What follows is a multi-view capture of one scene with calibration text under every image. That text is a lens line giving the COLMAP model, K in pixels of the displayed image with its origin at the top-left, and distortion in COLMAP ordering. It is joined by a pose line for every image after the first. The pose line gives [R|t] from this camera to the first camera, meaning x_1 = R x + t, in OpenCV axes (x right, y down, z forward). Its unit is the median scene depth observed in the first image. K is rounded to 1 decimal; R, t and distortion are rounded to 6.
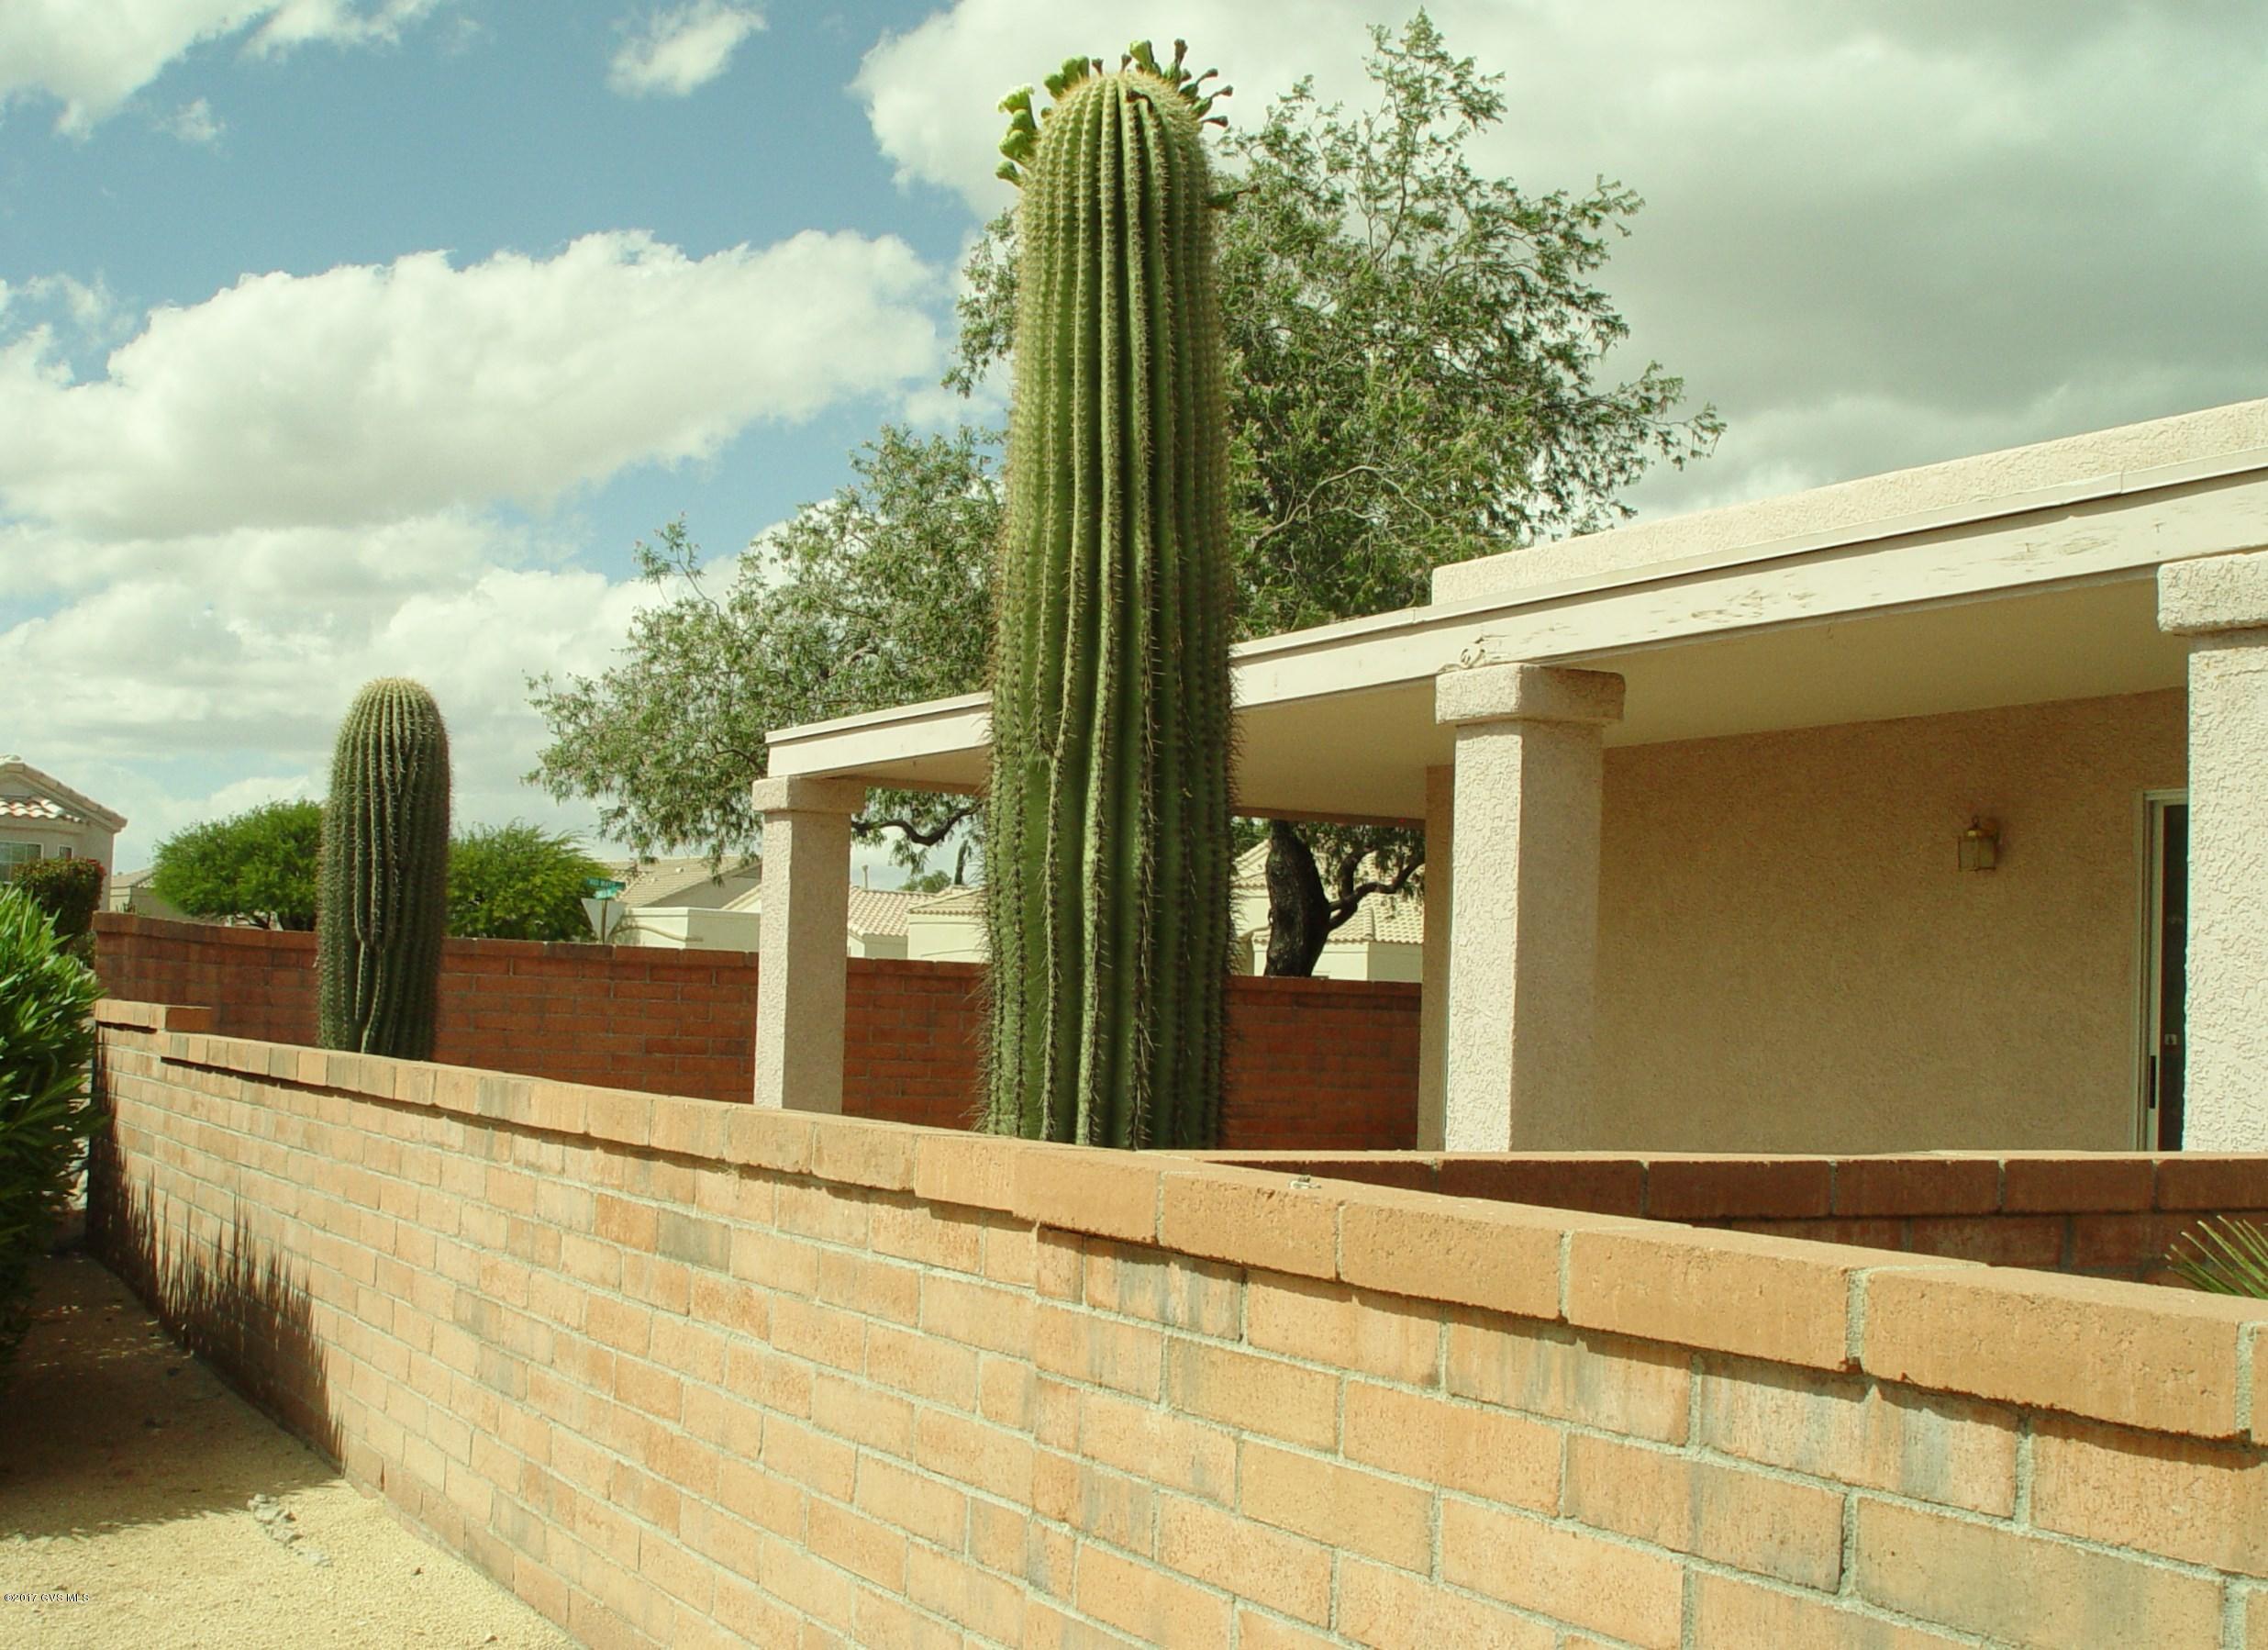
lens RADIAL K [[2623.1, 0, 1133.5], [0, 2623.1, 832.6], [0, 0, 1]] dist [-0.136536, 0.000000]
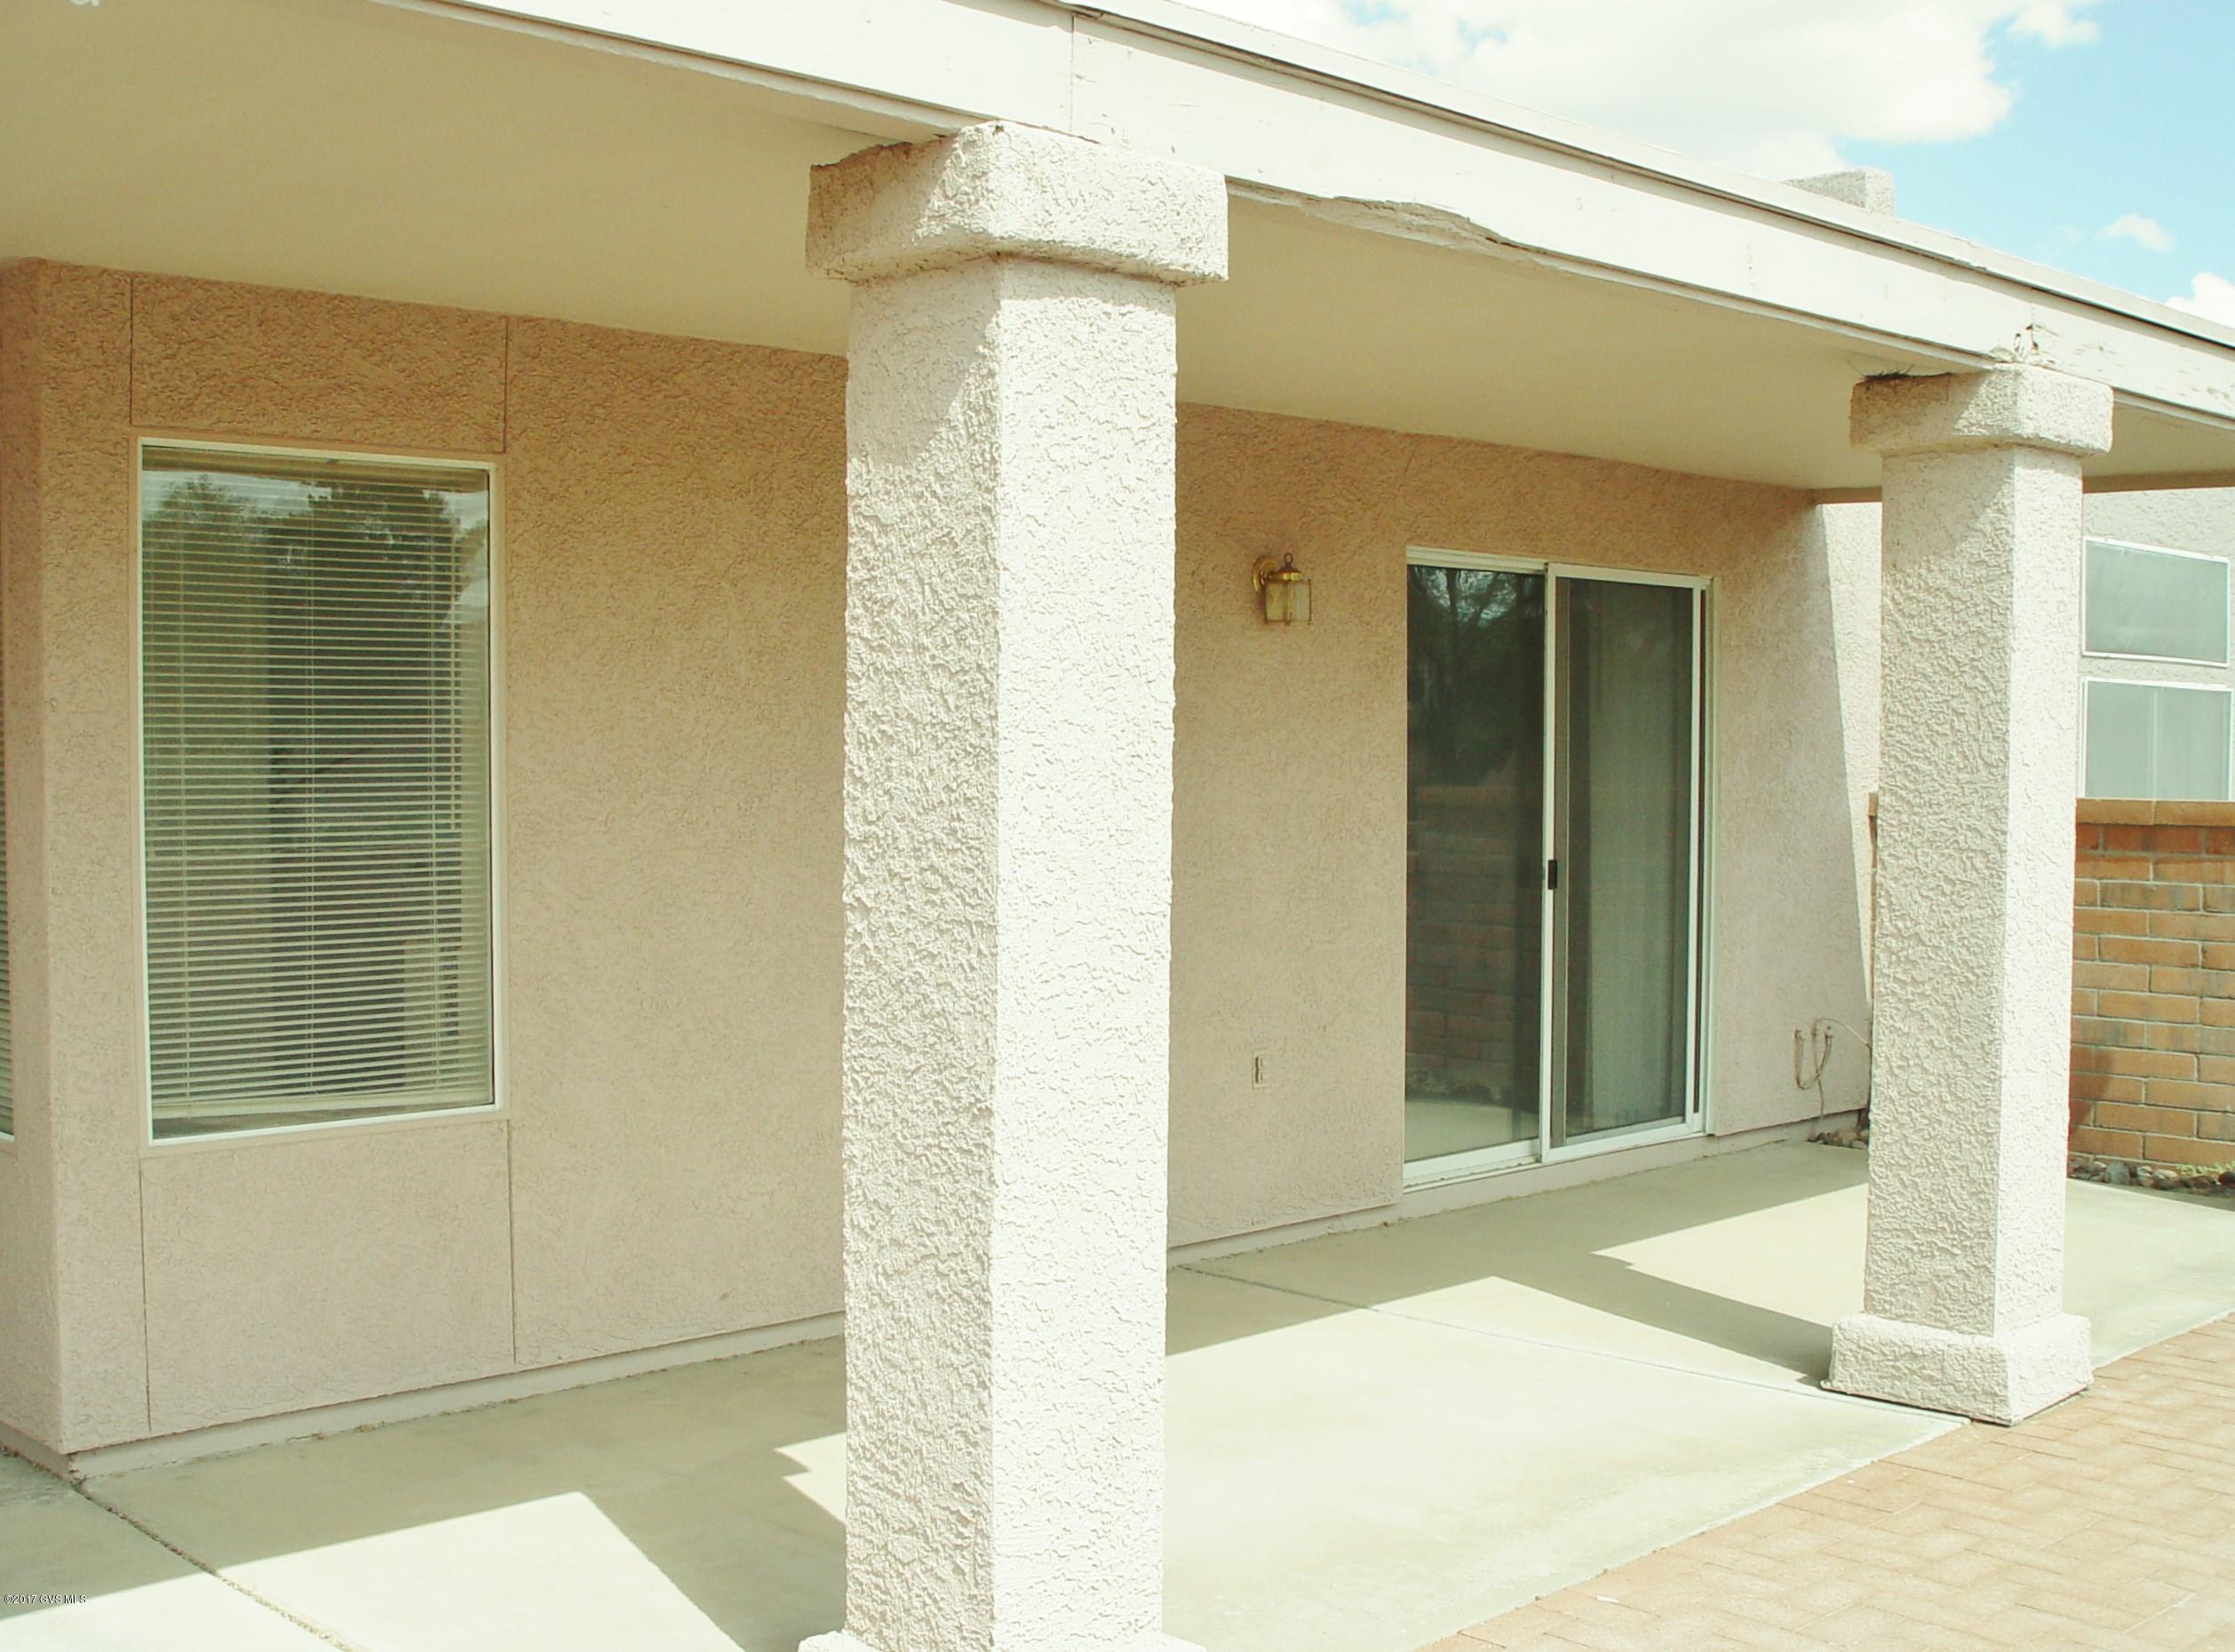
lens RADIAL K [[2532.4, 0, 1121.8], [0, 2532.4, 831.5], [0, 0, 1]] dist [-0.113261, 0.000000]
pose [[-0.223221, -0.069899, 0.972258, -0.415282], [-0.076813, 0.995585, 0.053941, 0.040468], [-0.971737, -0.062641, -0.227605, 1.242069]]
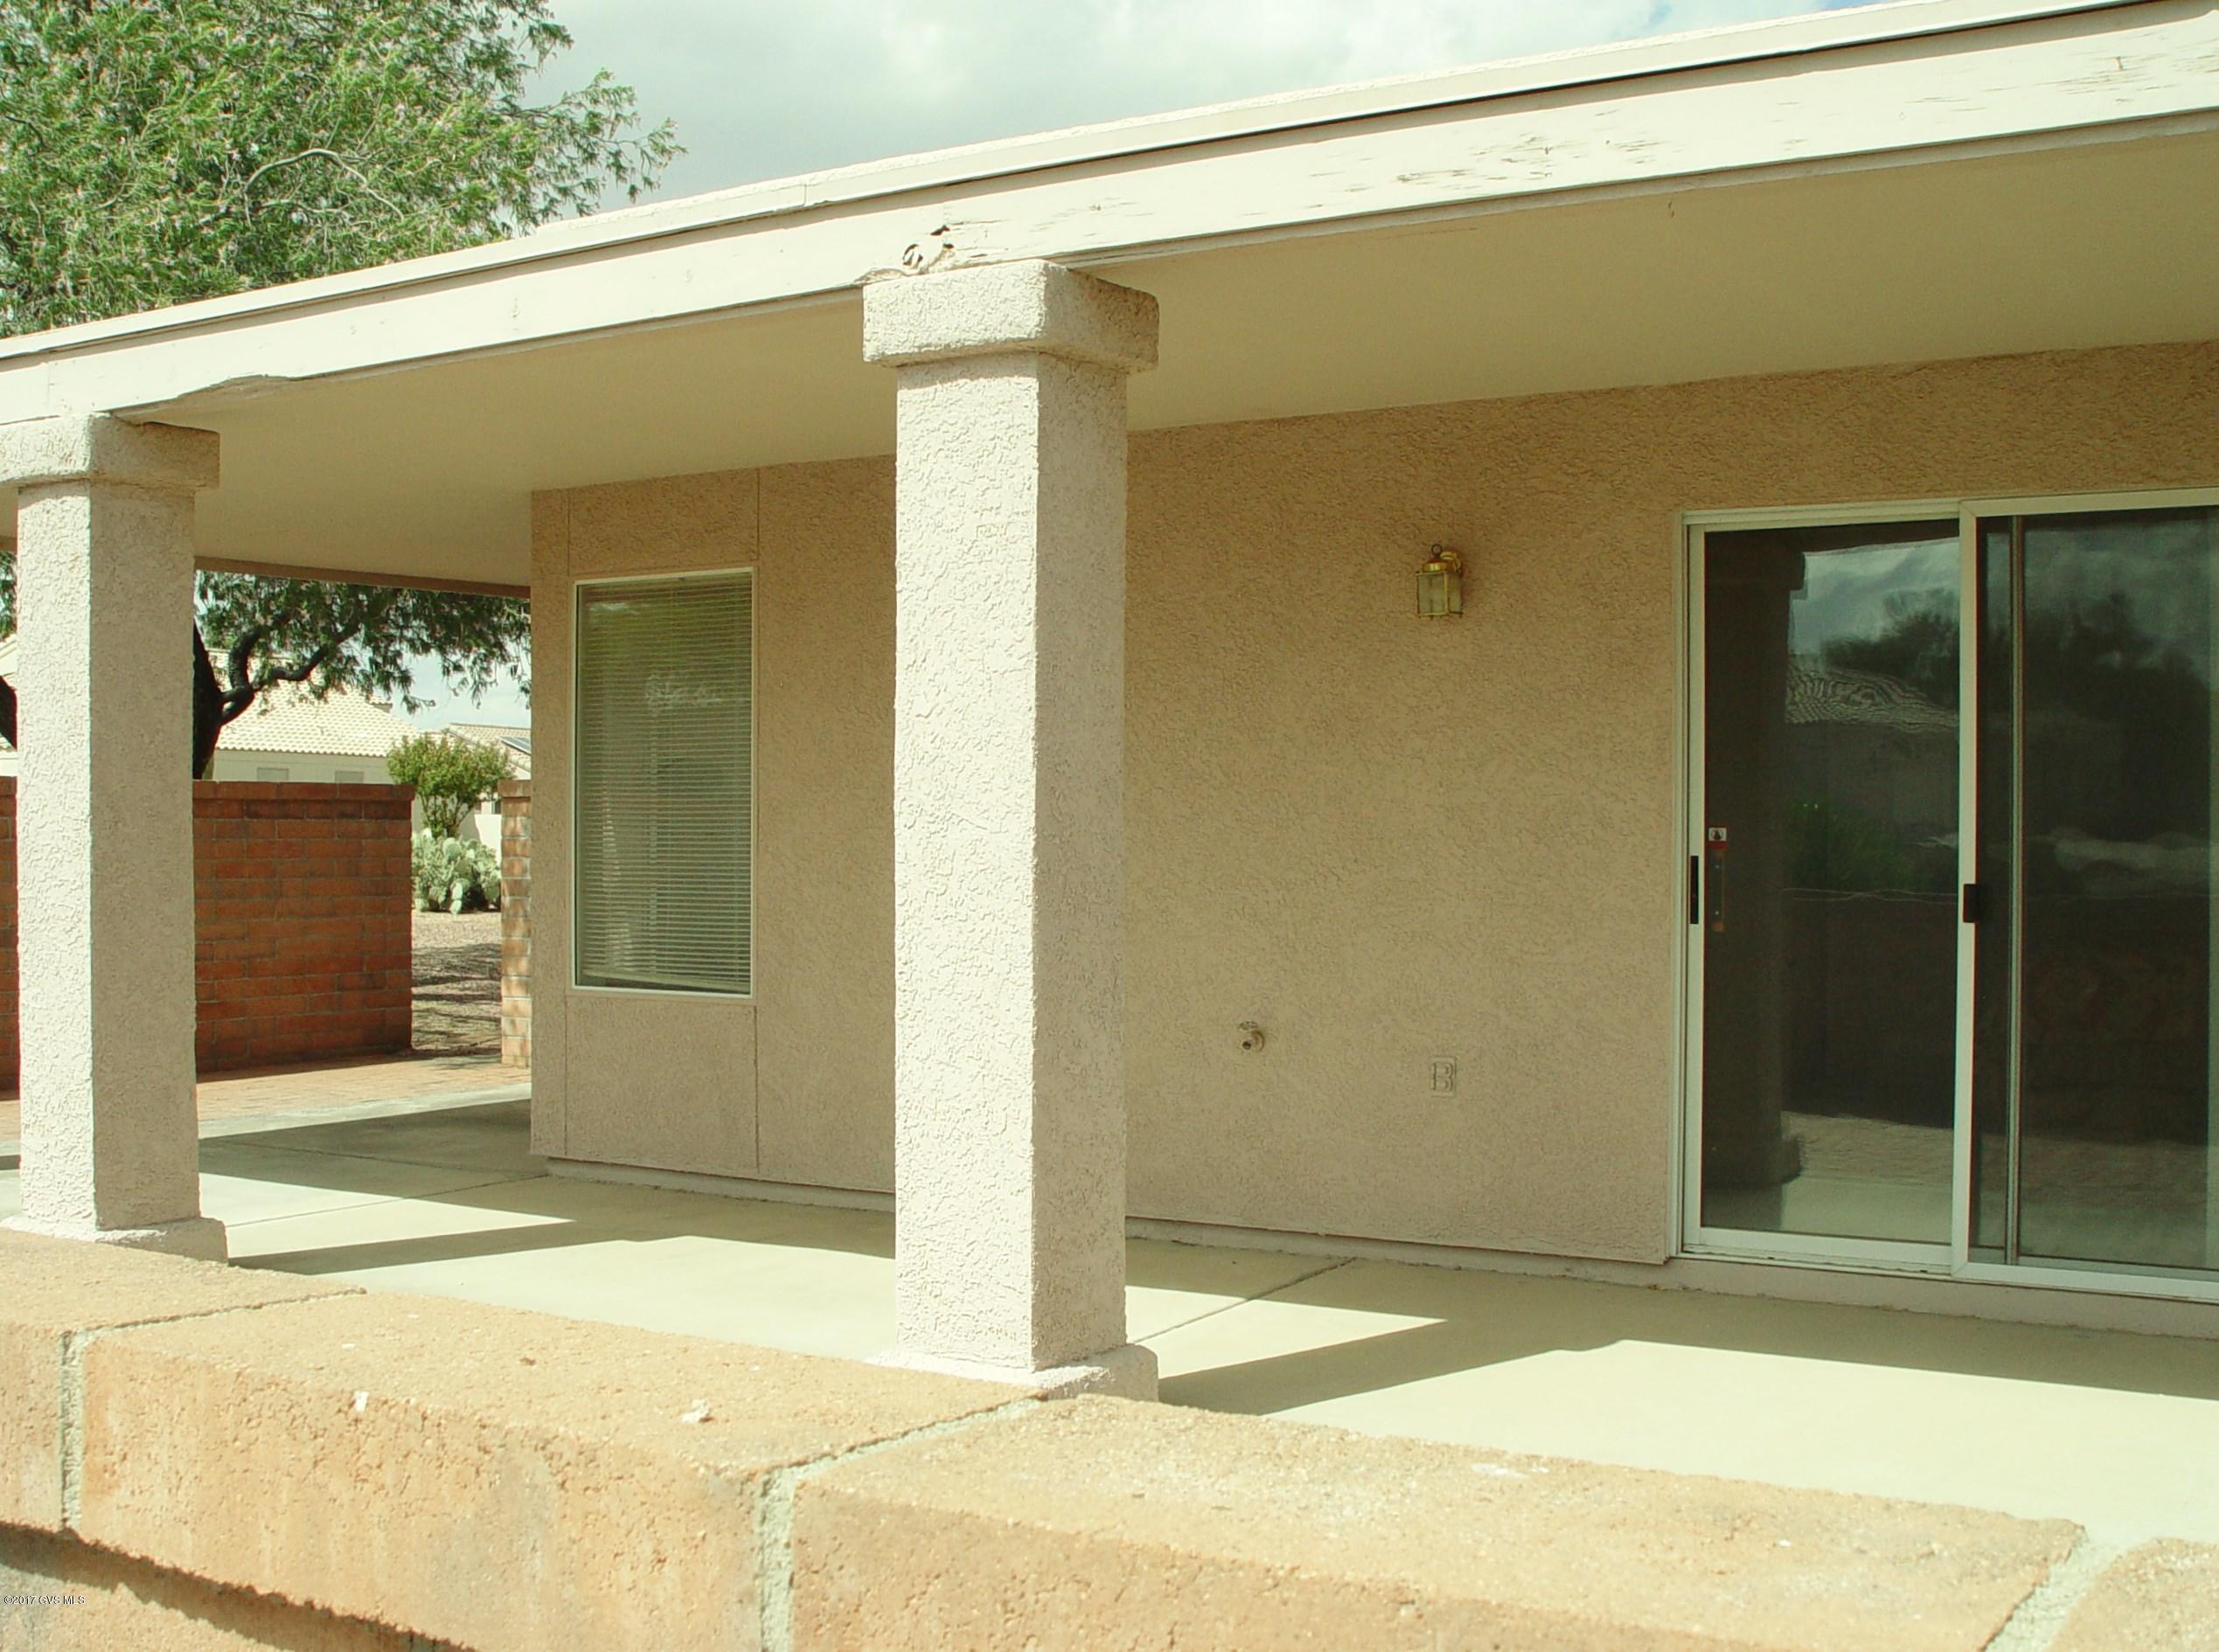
lens RADIAL K [[2524.1, 0, 1110.3], [0, 2524.1, 822.1], [0, 0, 1]] dist [-0.130720, 0.000000]
pose [[0.887224, -0.029646, 0.460385, -0.101049], [-0.004599, 0.997315, 0.073083, 0.021705], [-0.461316, -0.066959, 0.884706, 0.398594]]
